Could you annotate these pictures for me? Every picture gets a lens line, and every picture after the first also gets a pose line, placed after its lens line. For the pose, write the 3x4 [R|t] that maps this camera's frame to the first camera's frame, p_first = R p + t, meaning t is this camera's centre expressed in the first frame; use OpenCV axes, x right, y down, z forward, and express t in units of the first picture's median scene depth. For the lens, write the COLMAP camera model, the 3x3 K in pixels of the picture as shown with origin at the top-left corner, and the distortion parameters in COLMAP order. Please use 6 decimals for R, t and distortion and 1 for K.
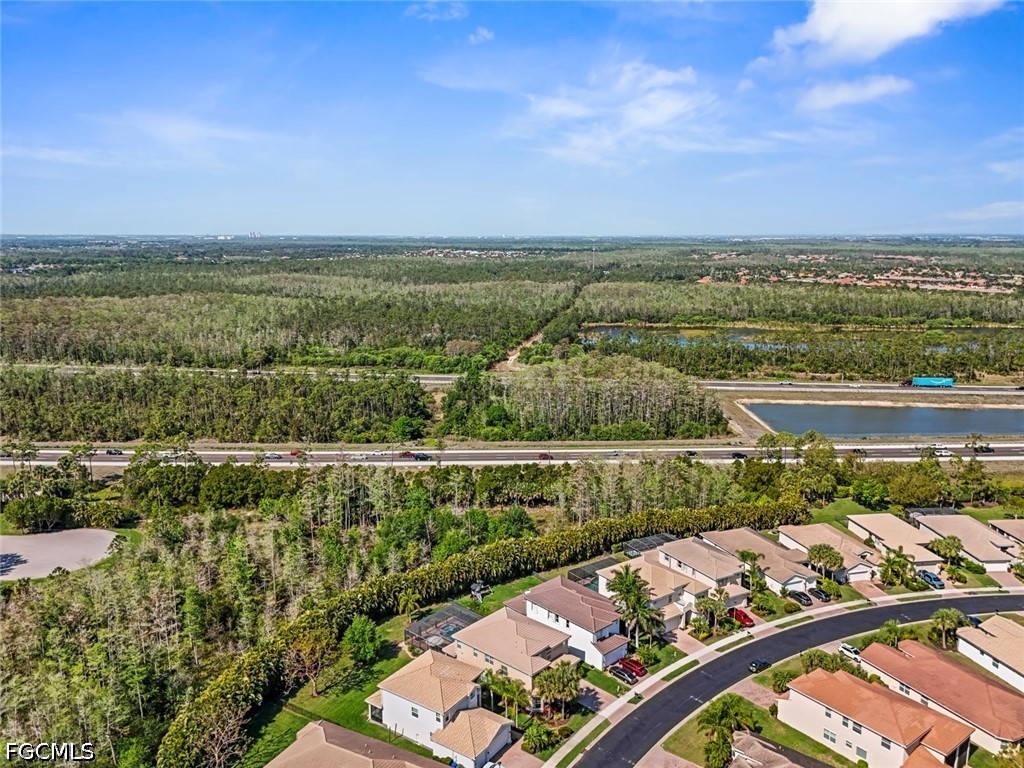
lens RADIAL K [[736.8, 0, 506.3], [0, 736.8, 383.1], [0, 0, 1]] dist [0.099195, -0.083031]
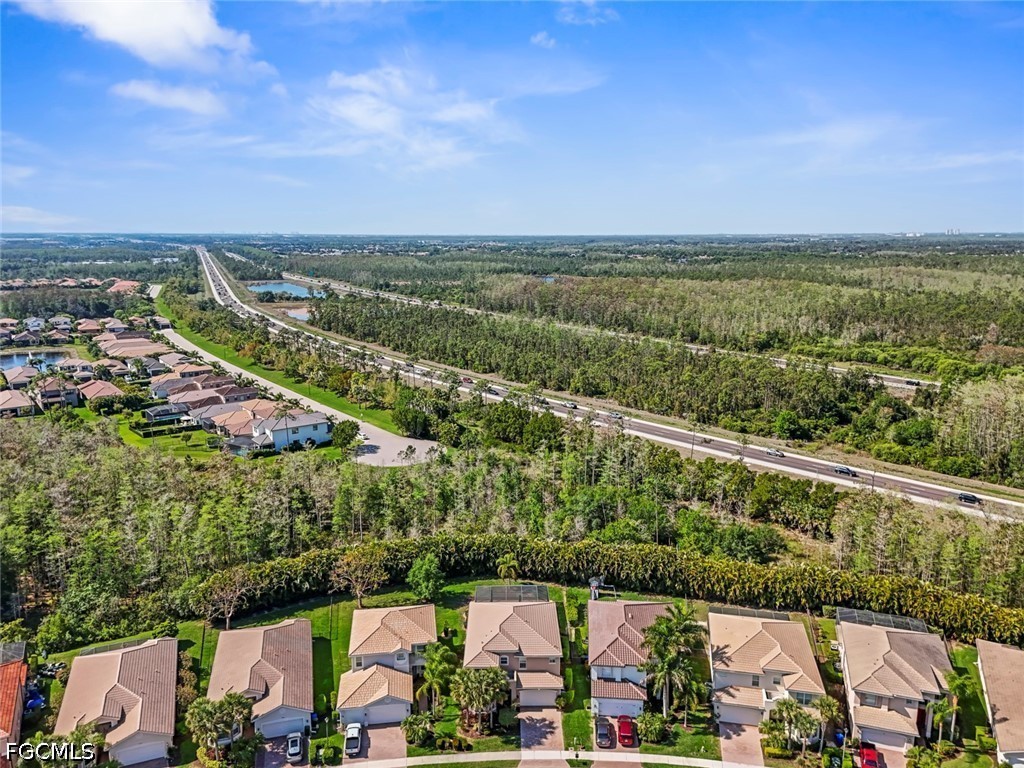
lens RADIAL K [[736.8, 0, 506.3], [0, 736.8, 383.1], [0, 0, 1]] dist [0.099195, -0.083031]
pose [[0.701251, 0.148132, -0.697355, 0.315691], [-0.141210, 0.987655, 0.067799, 0.000525], [0.698790, 0.050929, 0.713512, 0.204123]]
